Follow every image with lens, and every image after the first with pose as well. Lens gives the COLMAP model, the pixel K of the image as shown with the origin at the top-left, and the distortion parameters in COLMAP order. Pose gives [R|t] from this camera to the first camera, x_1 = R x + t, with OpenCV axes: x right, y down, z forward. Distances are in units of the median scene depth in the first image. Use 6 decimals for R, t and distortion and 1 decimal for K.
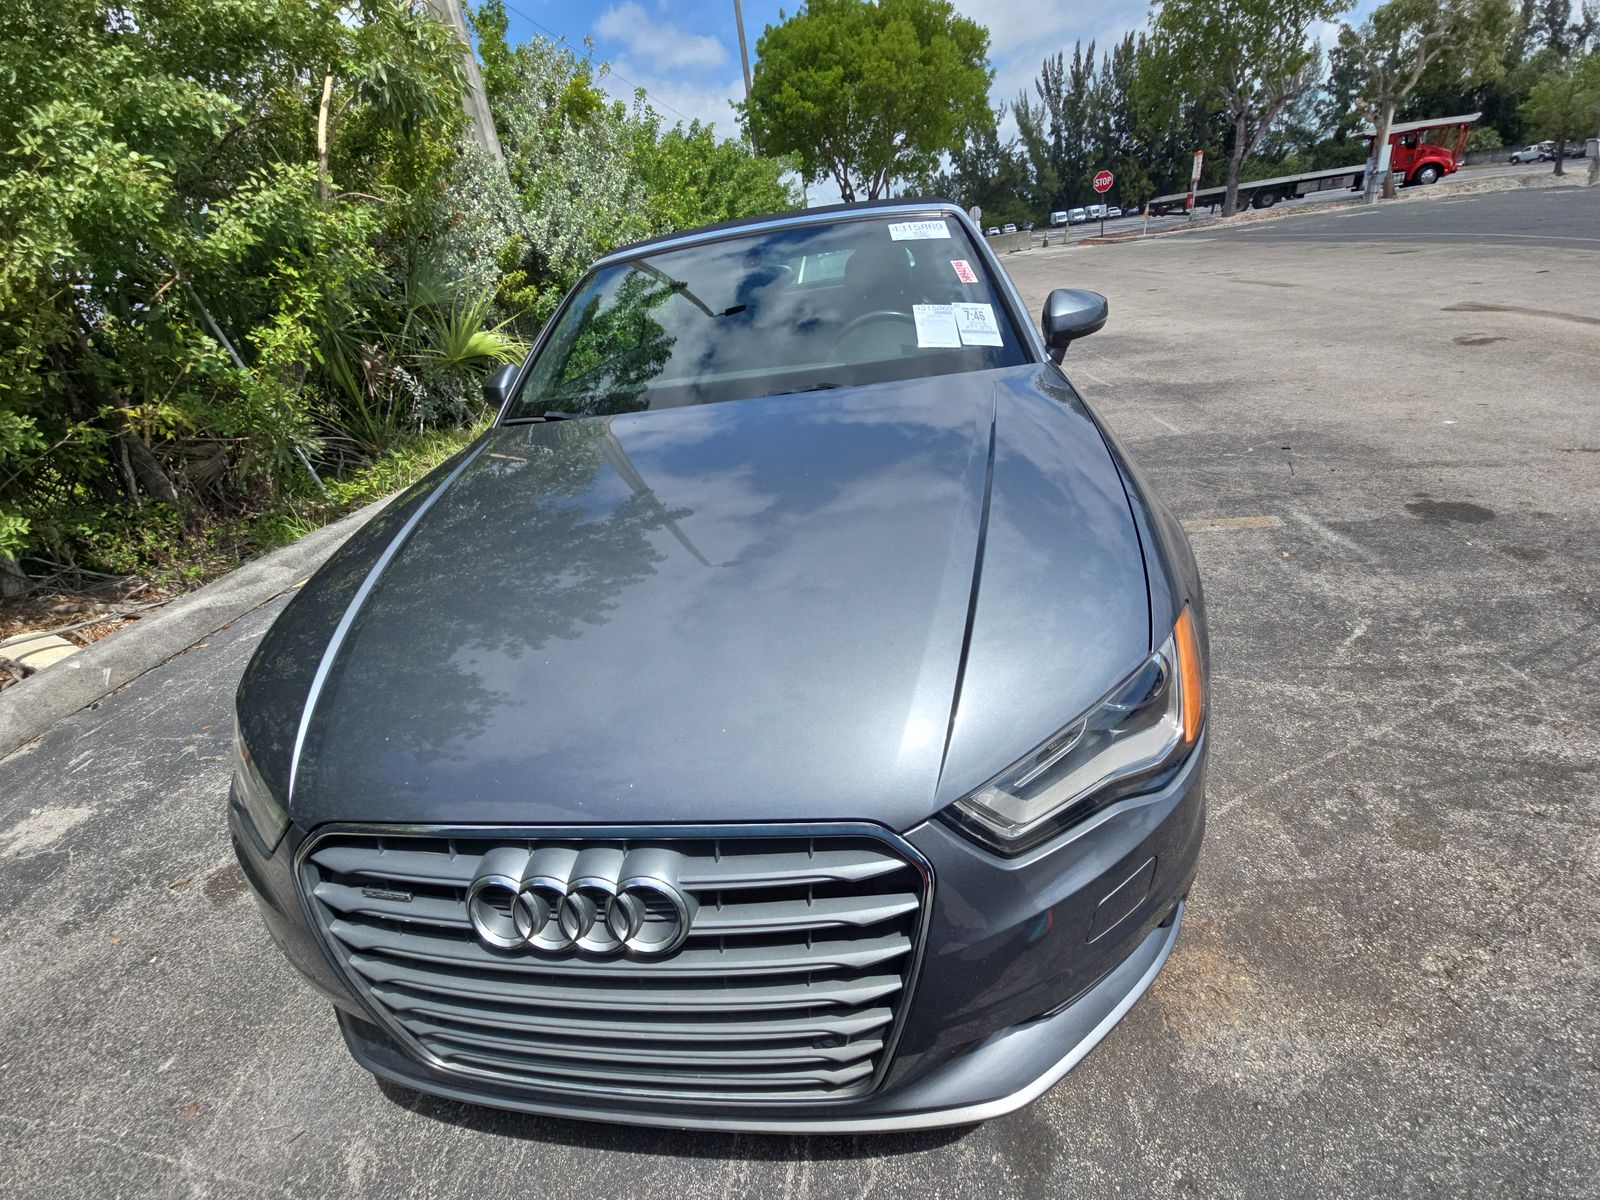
lens RADIAL K [[663.9, 0, 802.8], [0, 663.9, 600.4], [0, 0, 1]] dist [-0.008490, -0.000960]
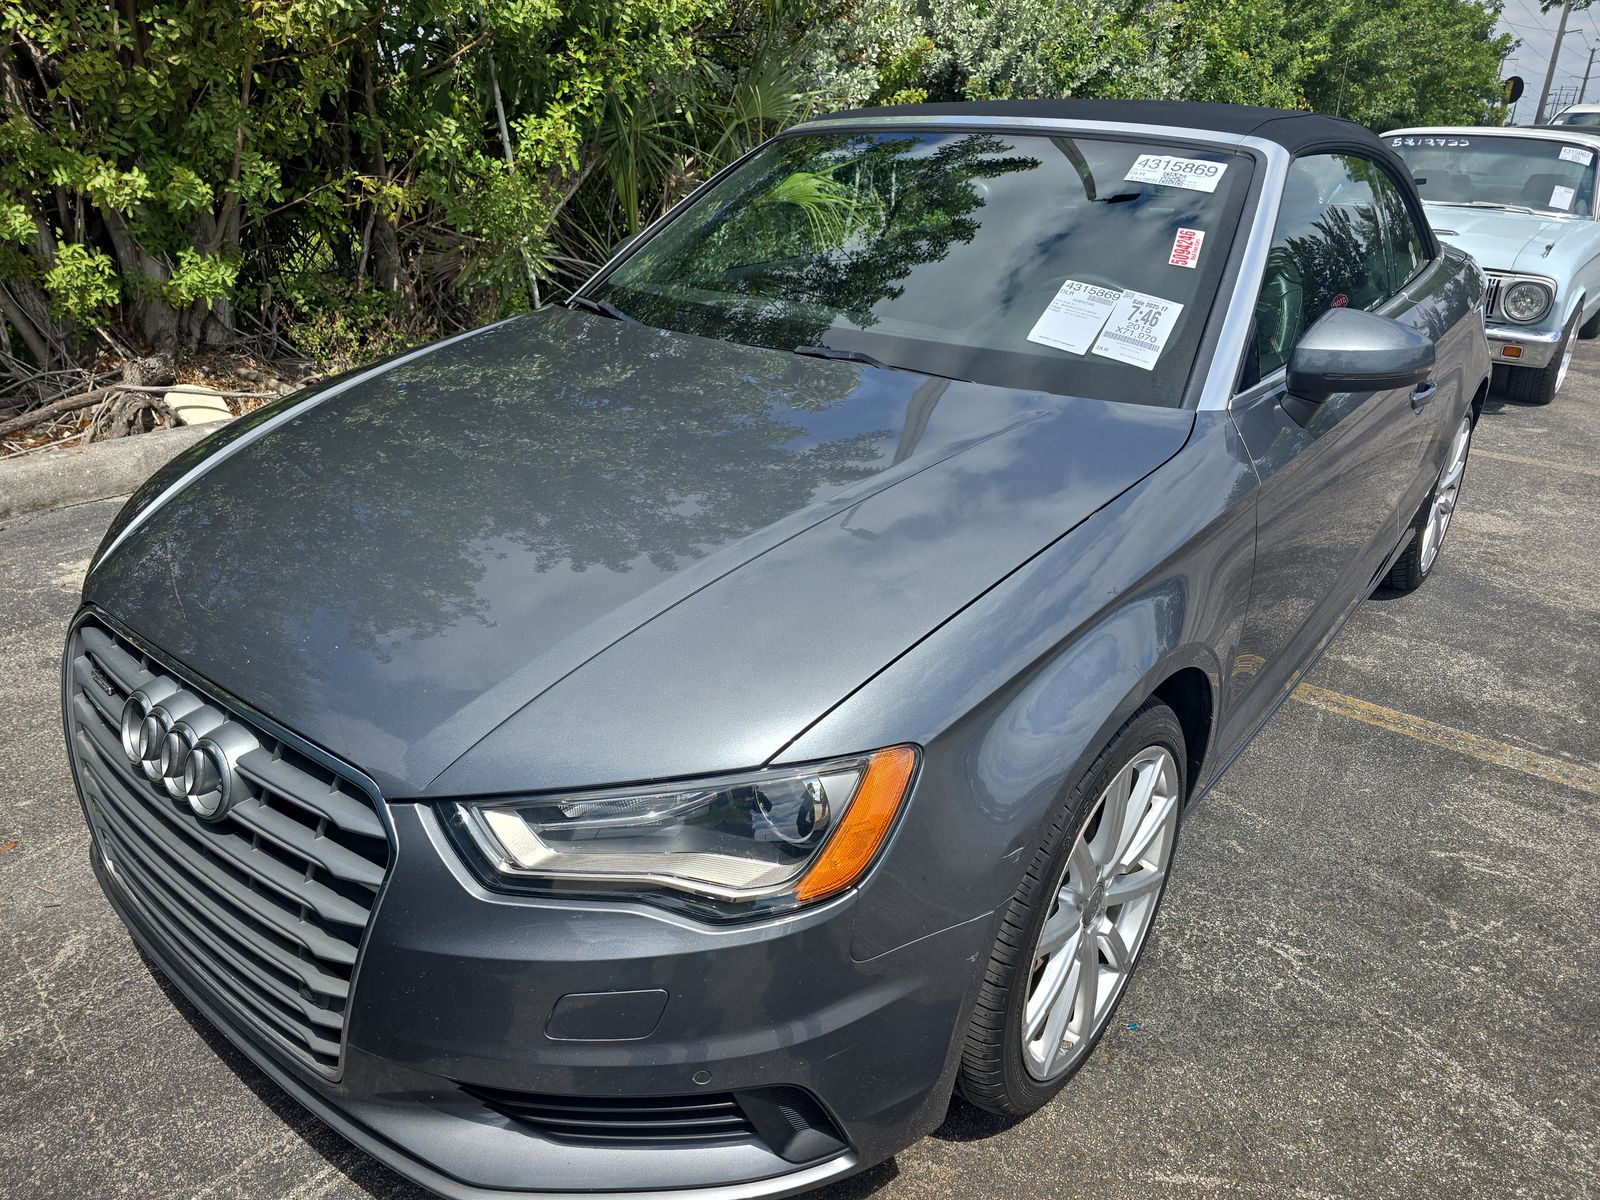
lens RADIAL K [[1099.0, 0, 800.3], [0, 1099.0, 602.5], [0, 0, 1]] dist [0.032831, -0.035543]
pose [[0.841211, 0.349755, -0.412353, 0.275235], [-0.361938, 0.930799, 0.051135, -0.049713], [0.401703, 0.106231, 0.909588, -0.057590]]
